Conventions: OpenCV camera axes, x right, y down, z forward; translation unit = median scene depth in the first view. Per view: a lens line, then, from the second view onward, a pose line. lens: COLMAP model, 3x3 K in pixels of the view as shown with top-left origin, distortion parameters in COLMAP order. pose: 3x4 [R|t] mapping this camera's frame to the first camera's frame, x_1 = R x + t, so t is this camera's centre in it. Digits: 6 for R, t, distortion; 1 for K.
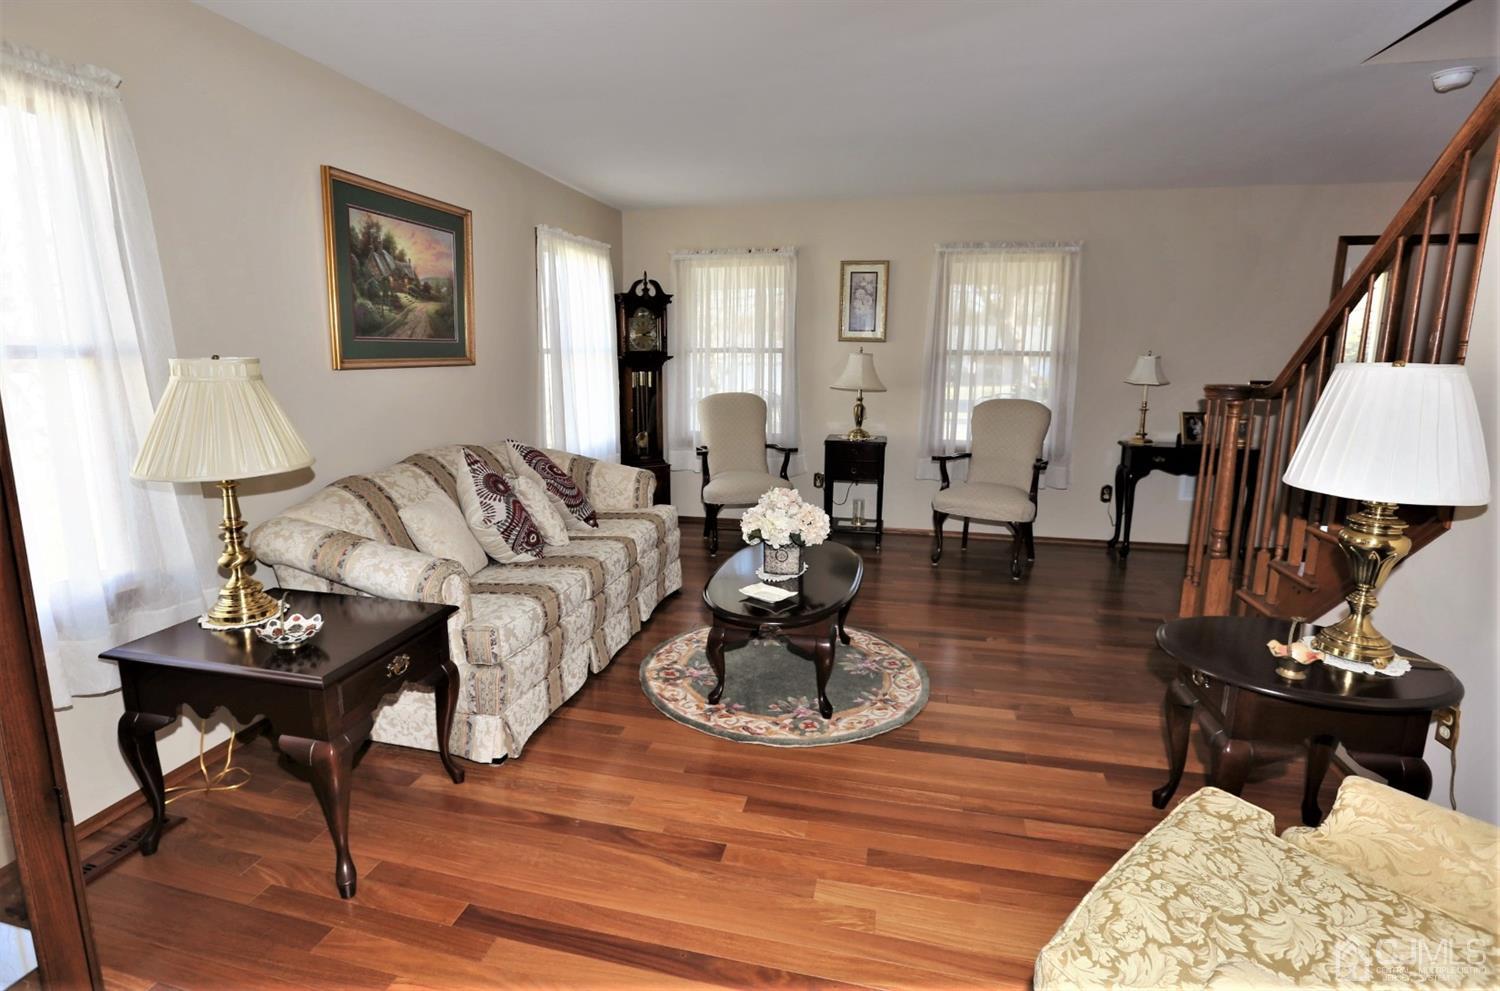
lens RADIAL K [[782.1, 0, 750.0], [0, 782.1, 495.5], [0, 0, 1]] dist [-0.001624, 0.000077]
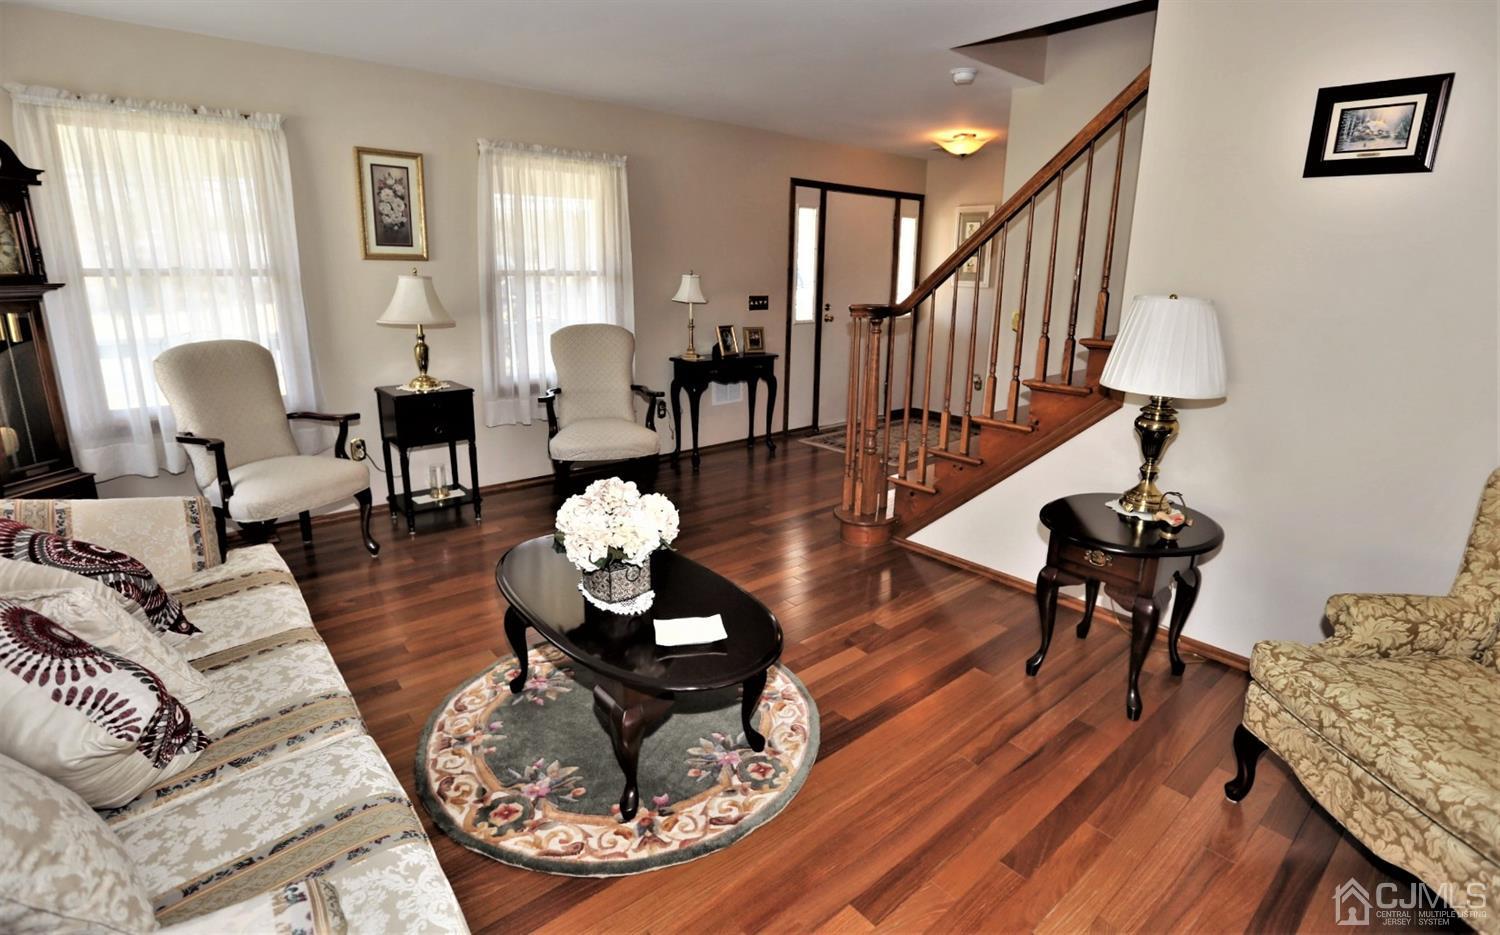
lens RADIAL K [[732.0, 0, 744.4], [0, 732.0, 445.7], [0, 0, 1]] dist [-0.000163, 0.000502]
pose [[0.590828, -0.195574, 0.782734, -0.329812], [0.139726, 0.980318, 0.139473, -0.096616], [-0.794606, 0.026963, 0.606526, 0.412059]]
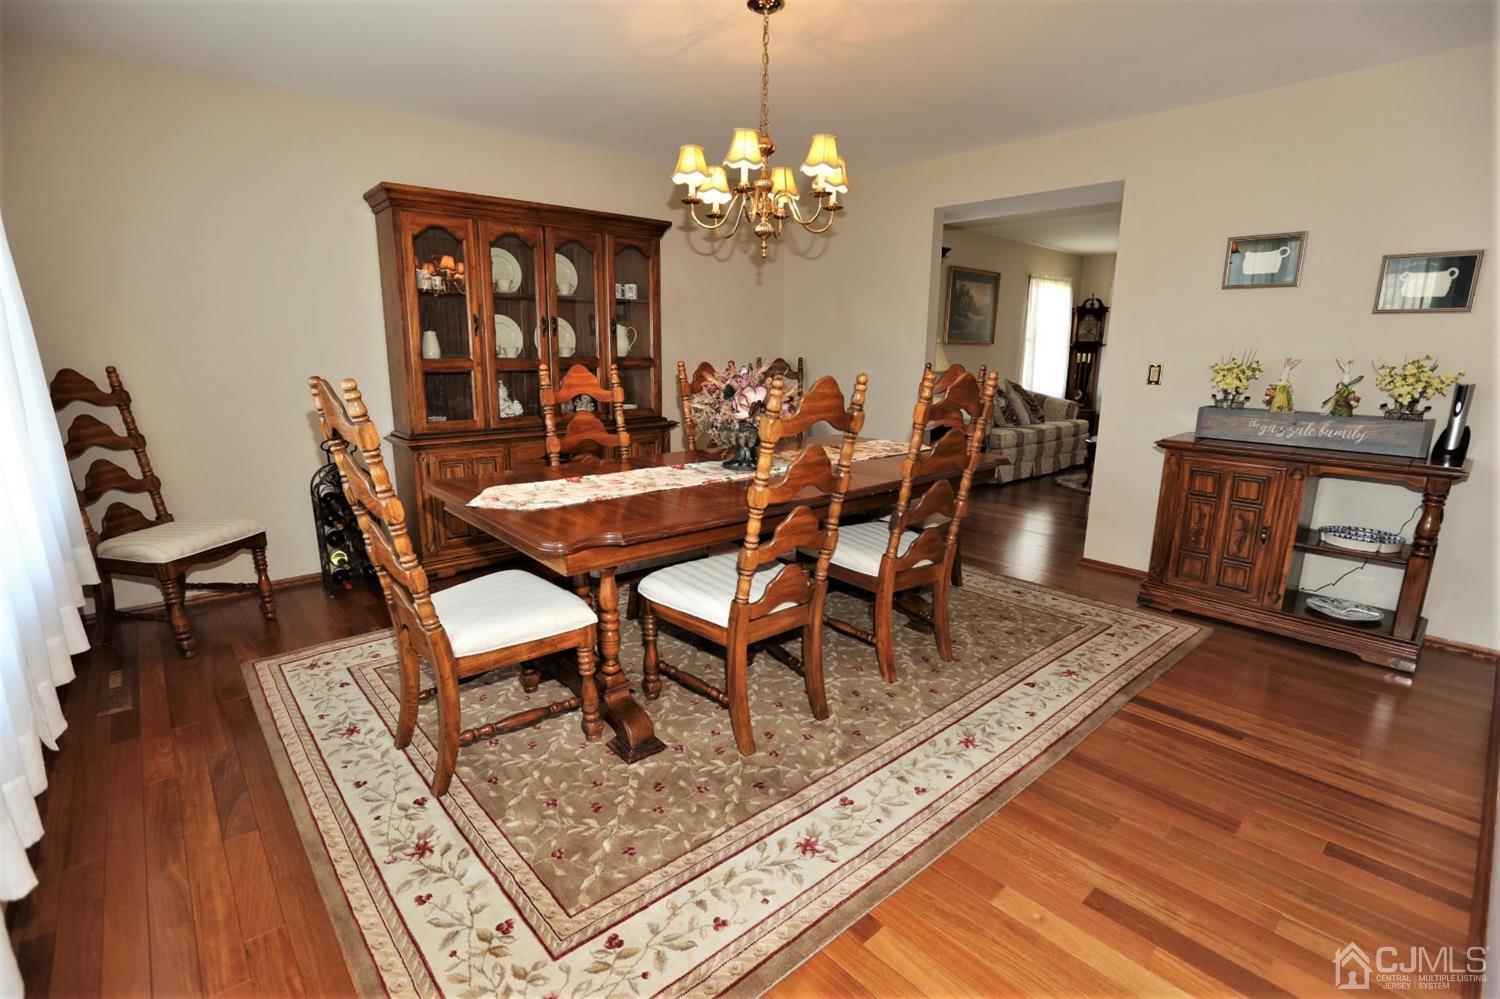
lens RADIAL K [[698.0, 0, 750.0], [0, 698.0, 499.5], [0, 0, 1]] dist [-0.000800, -0.000055]
pose [[0.820646, 0.124280, -0.557759, 0.231147], [-0.108452, 0.992197, 0.061515, 0.218956], [0.561052, 0.010008, 0.827720, -1.006382]]
